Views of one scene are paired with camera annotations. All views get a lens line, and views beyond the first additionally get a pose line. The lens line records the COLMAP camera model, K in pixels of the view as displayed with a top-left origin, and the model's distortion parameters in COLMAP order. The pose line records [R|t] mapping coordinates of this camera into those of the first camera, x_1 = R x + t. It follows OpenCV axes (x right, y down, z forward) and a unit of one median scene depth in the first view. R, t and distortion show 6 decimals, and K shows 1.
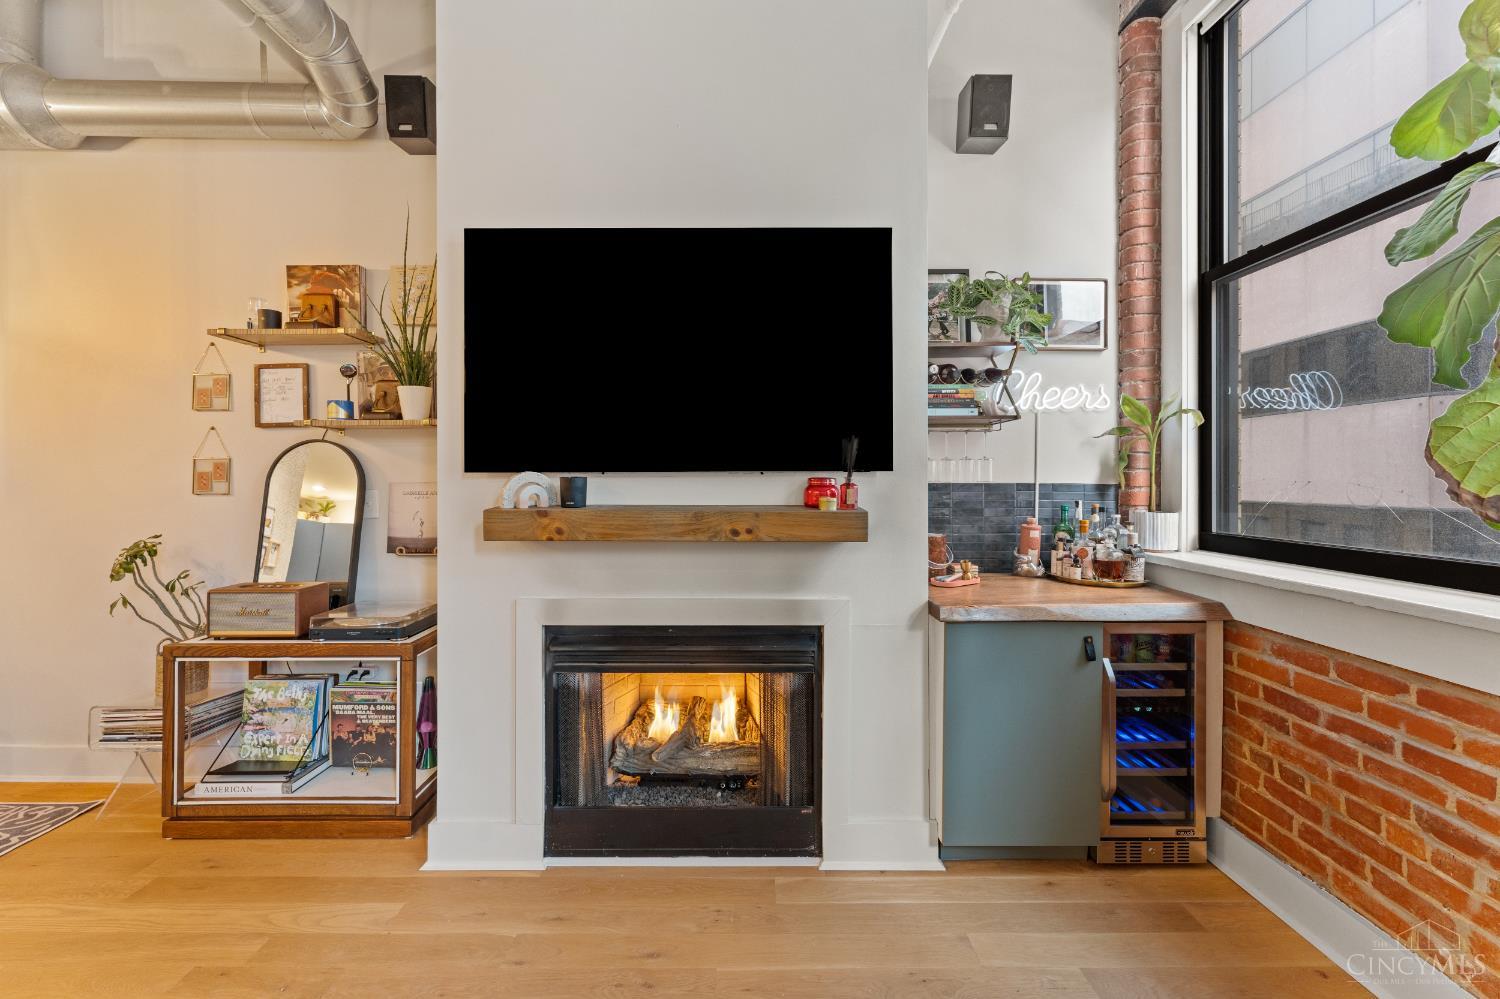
lens RADIAL K [[604.0, 0, 748.5], [0, 604.0, 479.5], [0, 0, 1]] dist [0.001140, 0.000150]
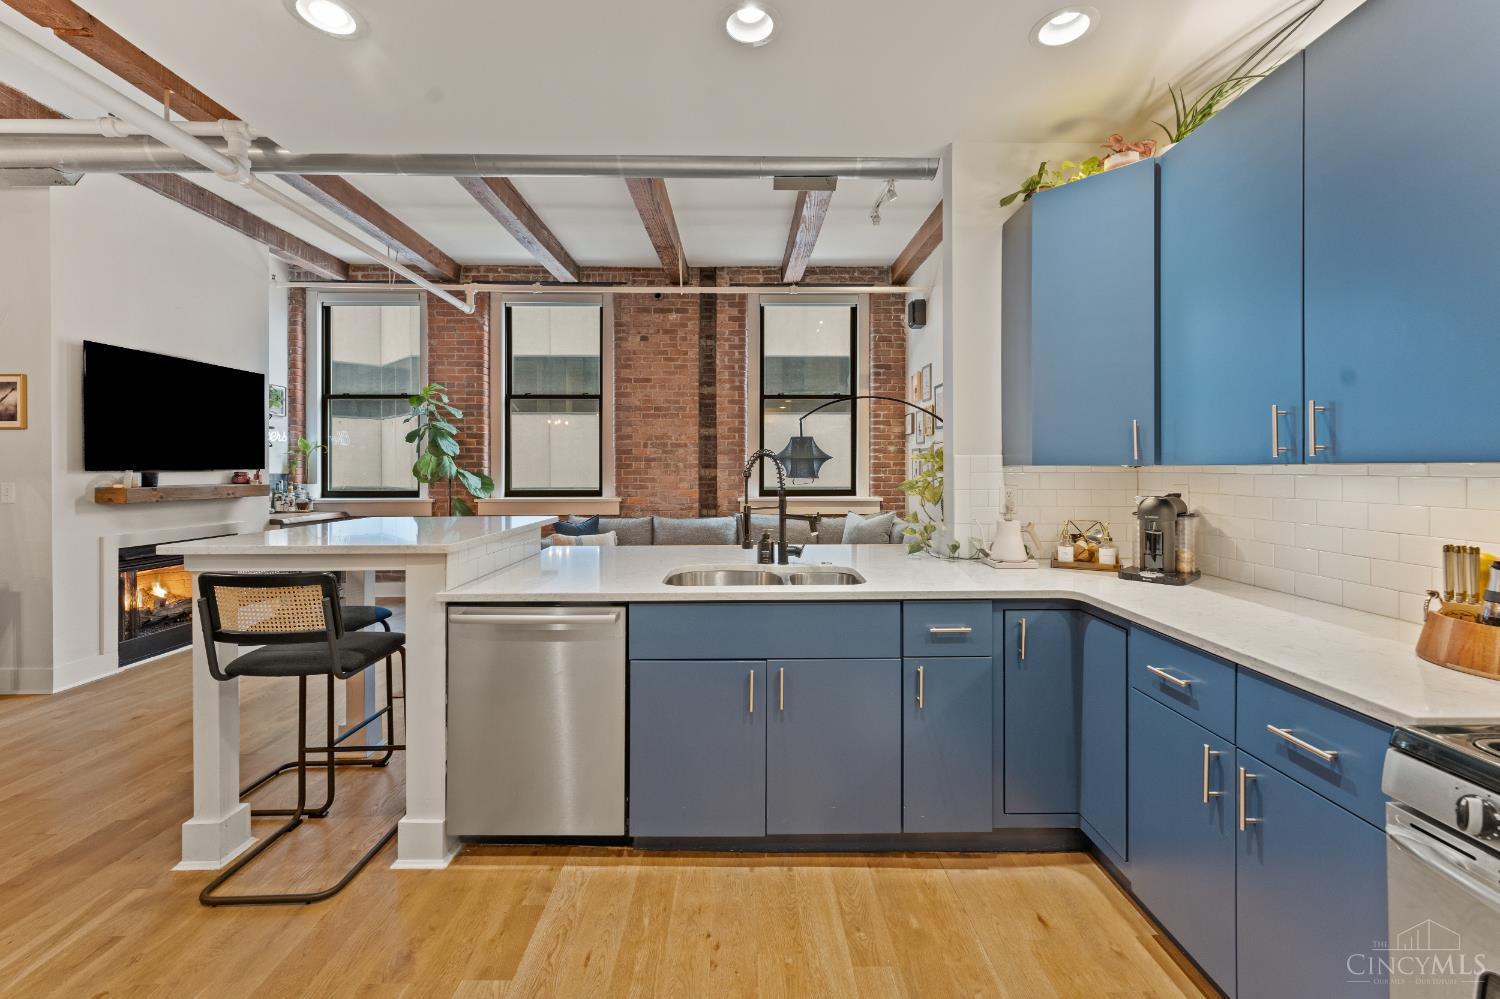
lens RADIAL K [[606.8, 0, 754.3], [0, 606.8, 468.5], [0, 0, 1]] dist [-0.000056, -0.000112]
pose [[-0.017242, -0.002107, 0.999849, -1.896554], [-0.002396, 0.999995, 0.002066, -0.021716], [-0.999848, -0.002360, -0.017247, -0.828987]]
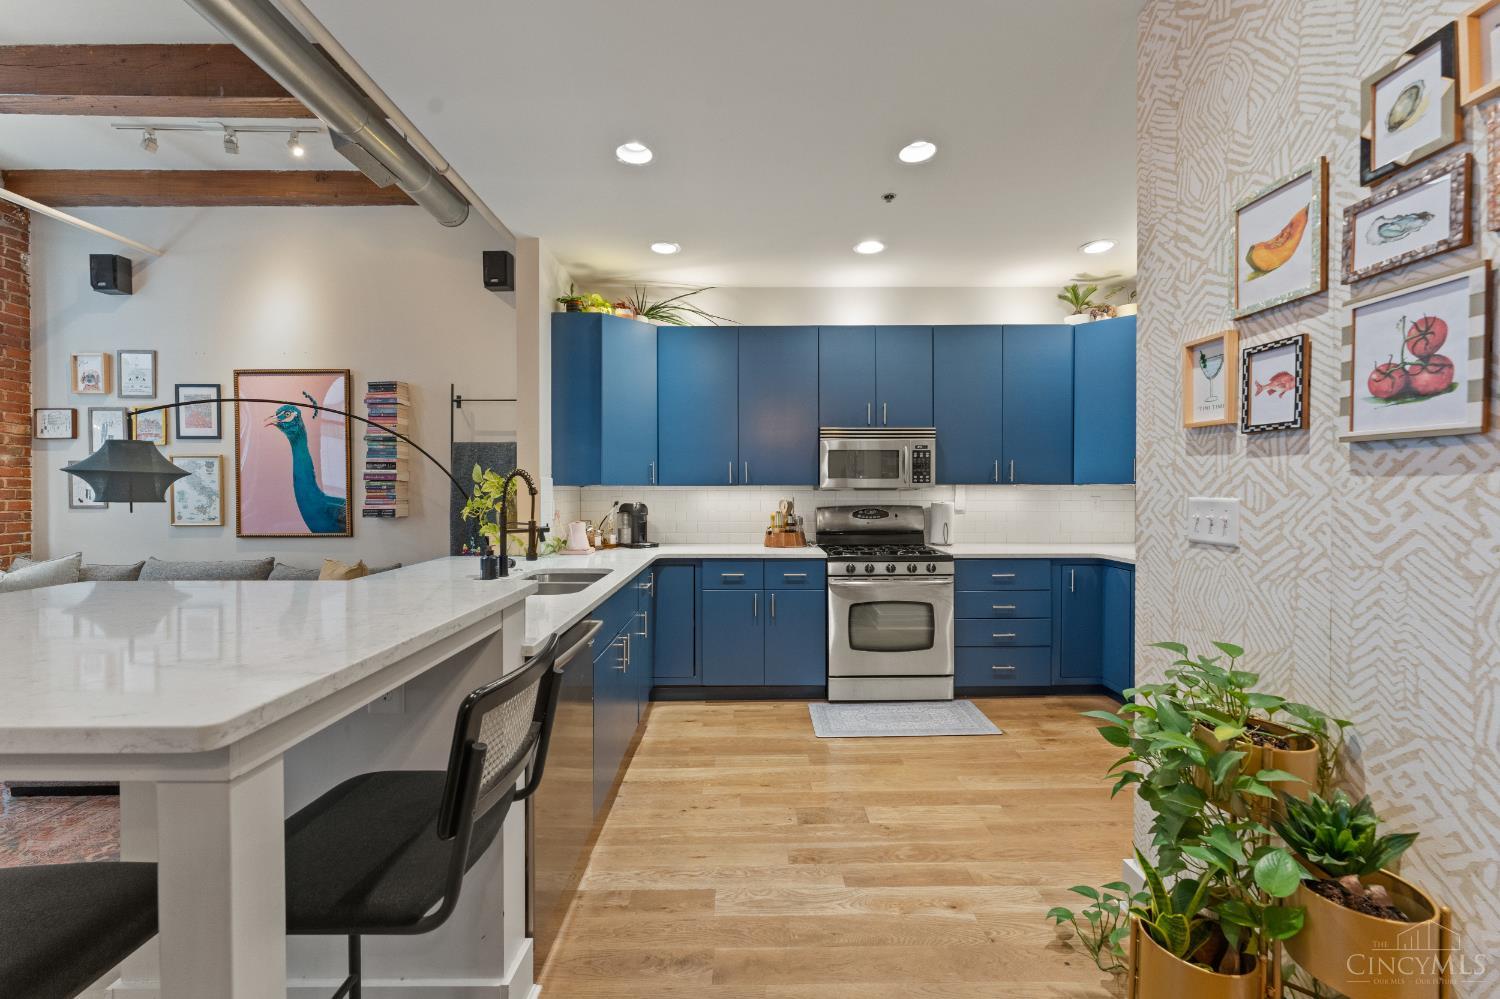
lens RADIAL K [[595.7, 0, 750.5], [0, 595.7, 491.6], [0, 0, 1]] dist [-0.000211, -0.000231]
pose [[-0.999965, 0.001224, -0.008254, -1.322456], [0.001211, 0.999998, 0.001571, -0.012434], [0.008256, 0.001561, -0.999965, 0.161768]]
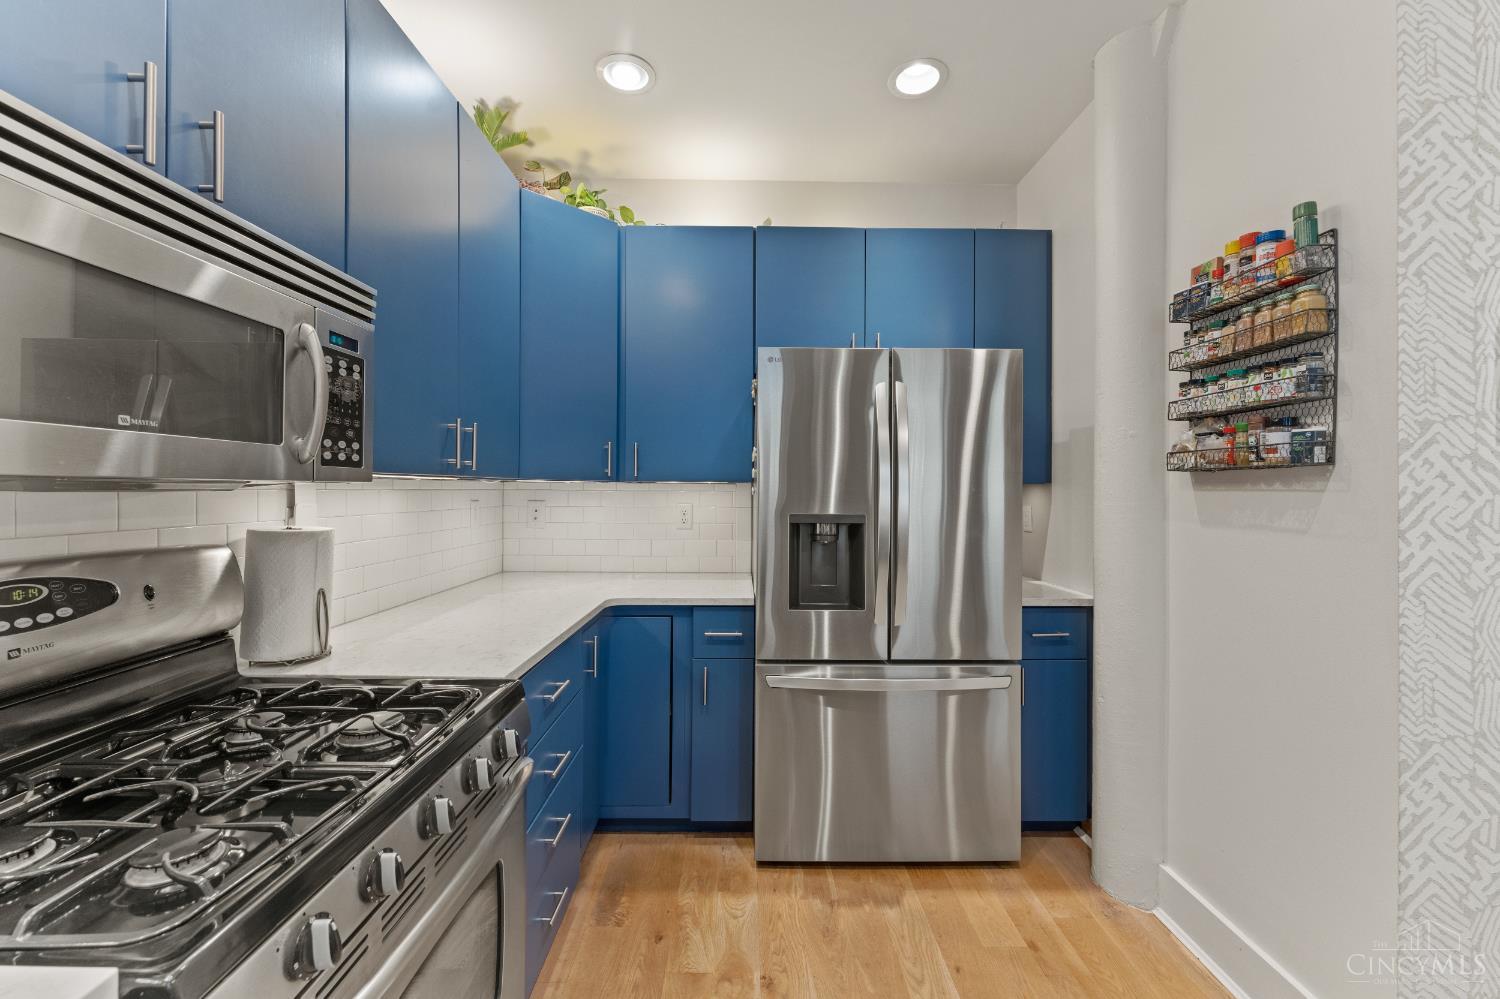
lens RADIAL K [[595.7, 0, 750.5], [0, 595.7, 491.6], [0, 0, 1]] dist [-0.000211, -0.000231]
pose [[0.001564, 0.004275, -0.999990, -1.330298], [0.001070, 0.999990, 0.004277, -0.013614], [0.999998, -0.001077, 0.001559, -1.057968]]
